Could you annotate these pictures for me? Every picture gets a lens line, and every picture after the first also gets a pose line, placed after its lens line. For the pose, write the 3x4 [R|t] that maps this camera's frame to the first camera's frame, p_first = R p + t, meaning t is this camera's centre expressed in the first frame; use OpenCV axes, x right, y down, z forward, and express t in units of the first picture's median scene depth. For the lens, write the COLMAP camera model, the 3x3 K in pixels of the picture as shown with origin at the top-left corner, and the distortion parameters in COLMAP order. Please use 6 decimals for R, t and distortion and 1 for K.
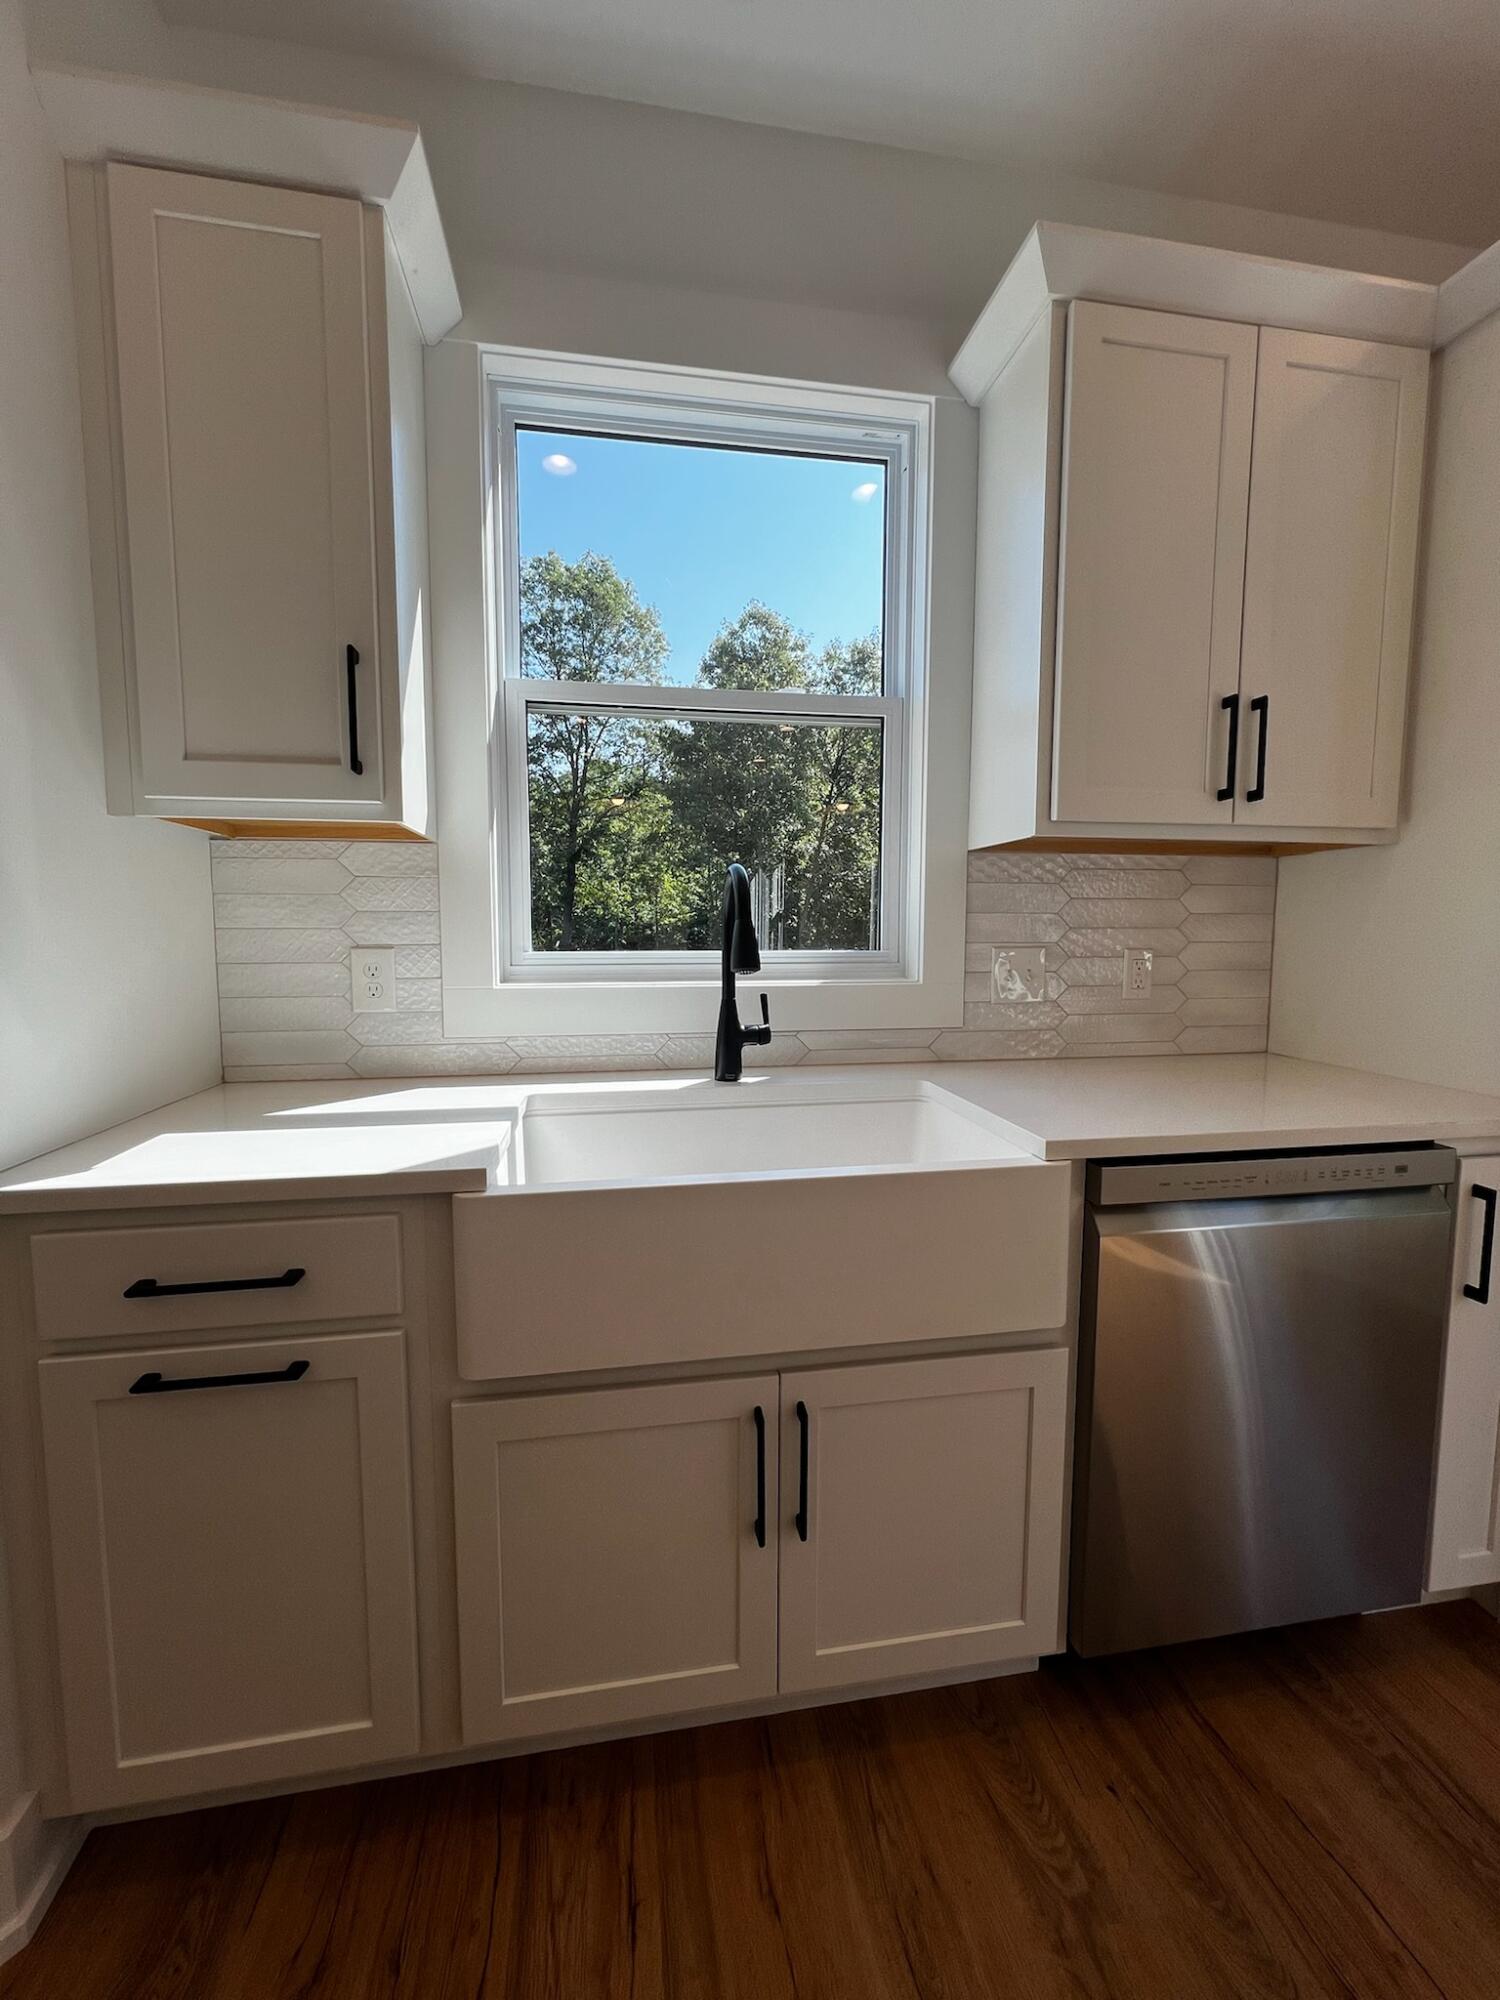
lens RADIAL K [[797.1, 0, 745.8], [0, 797.1, 991.2], [0, 0, 1]] dist [-0.001330, 0.000367]
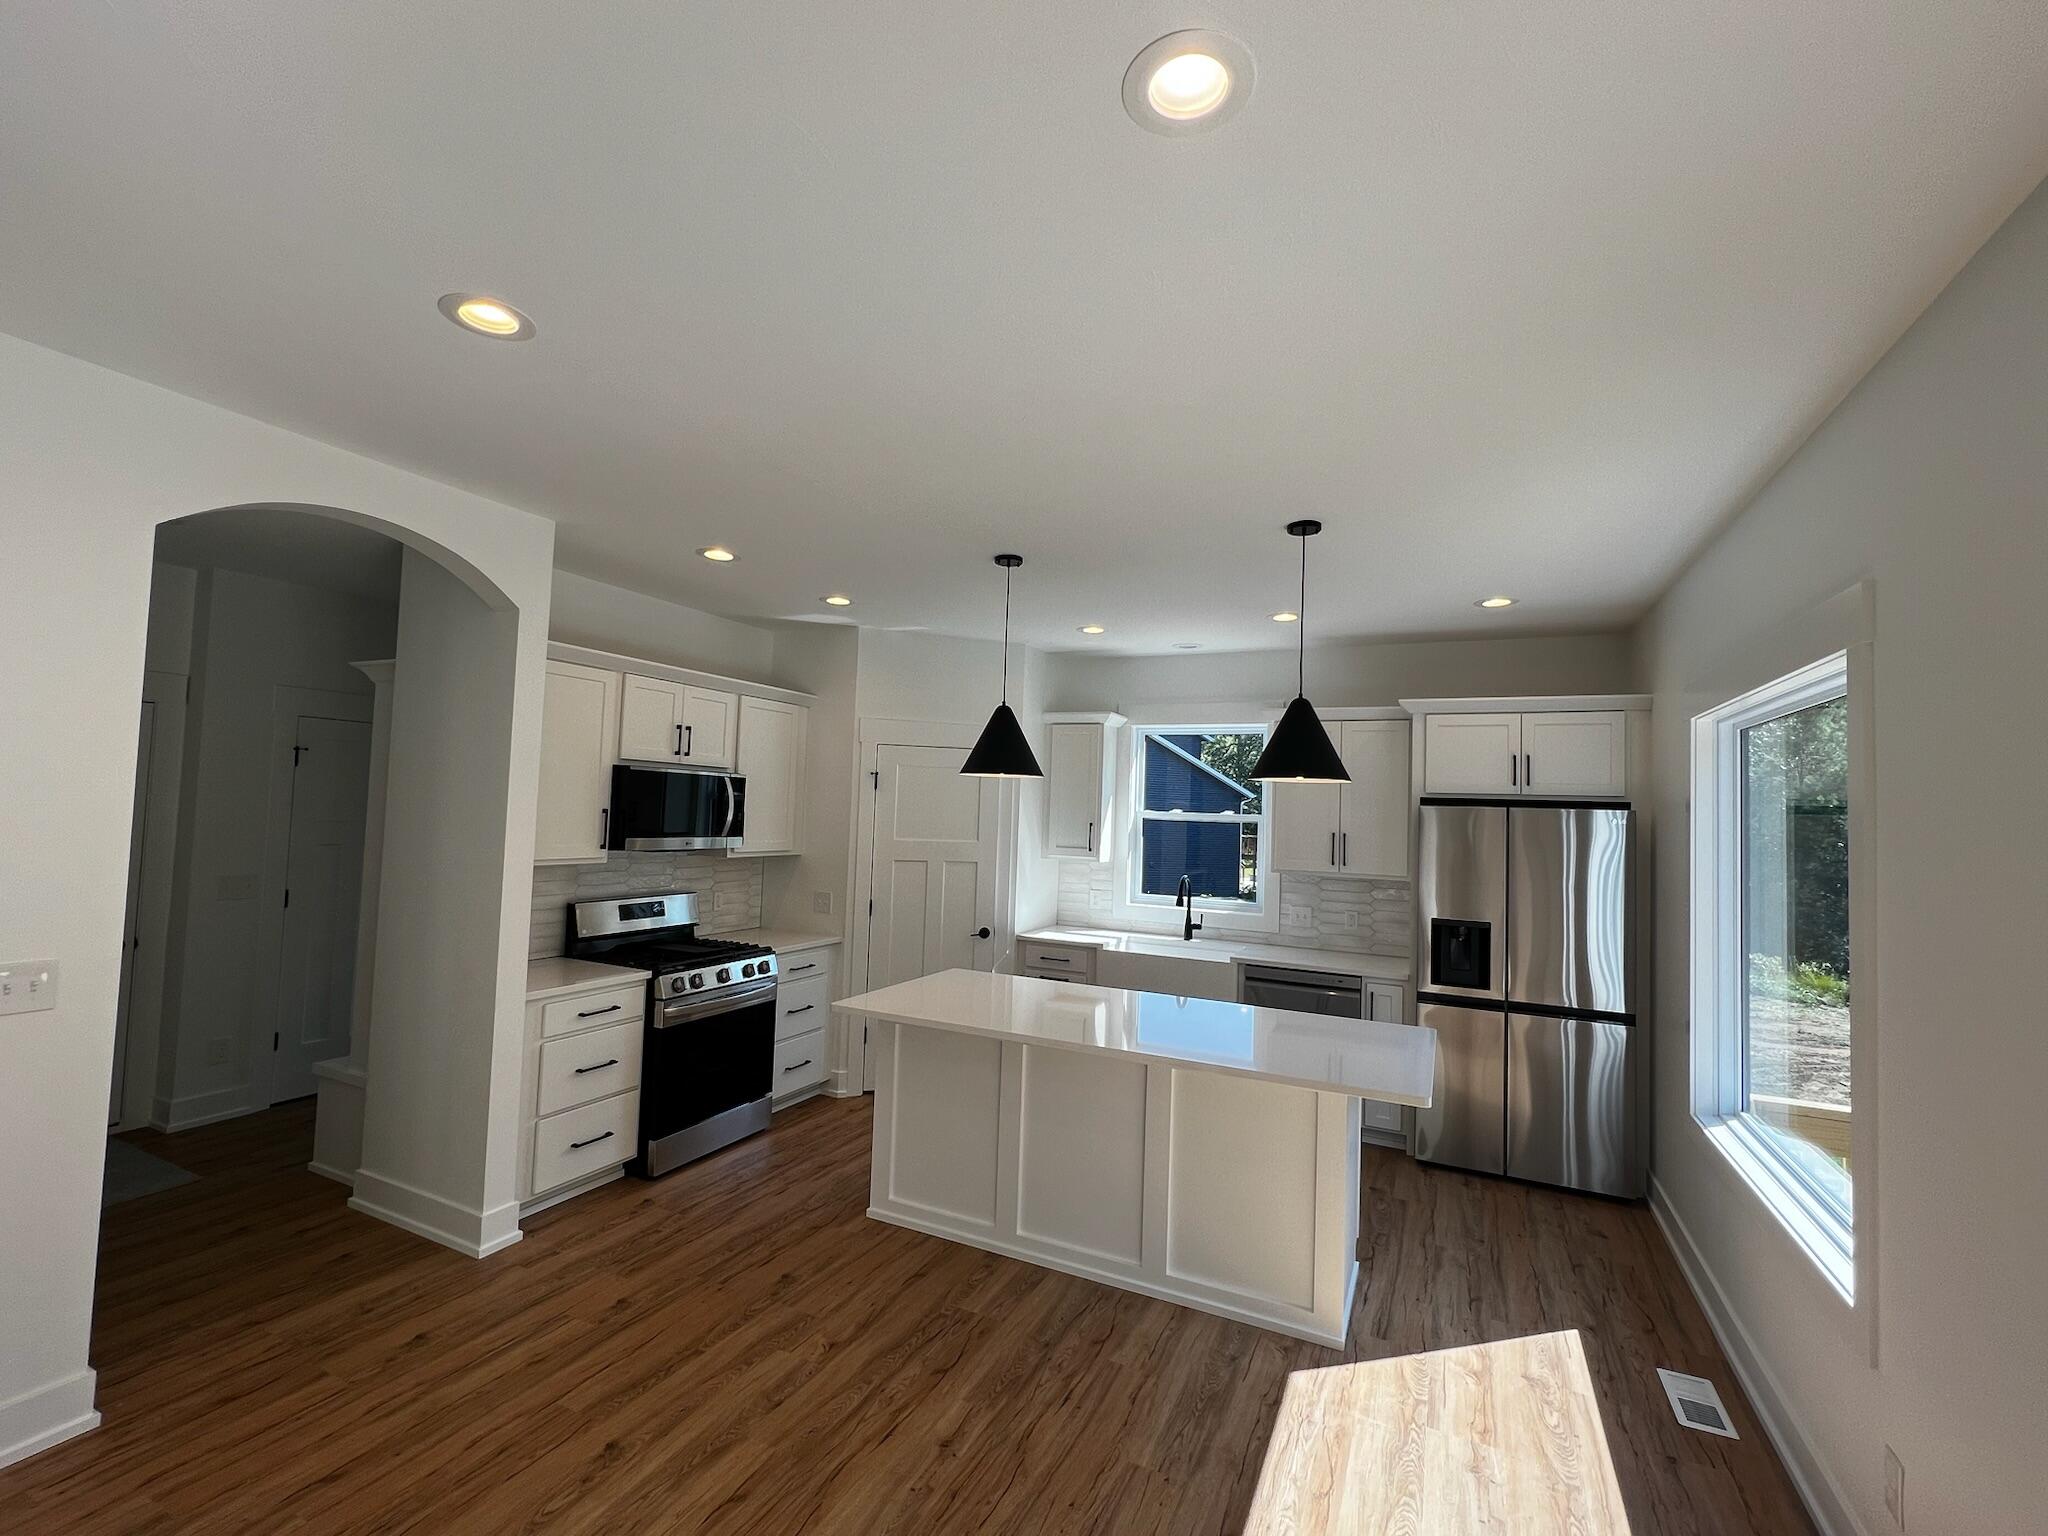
lens RADIAL K [[889.2, 0, 1019.3], [0, 889.2, 767.8], [0, 0, 1]] dist [0.001243, -0.001169]
pose [[0.812199, -0.000934, -0.583380, 1.615880], [-0.081006, 0.990131, -0.114363, -0.118000], [0.577729, 0.140143, 0.804108, -2.533049]]
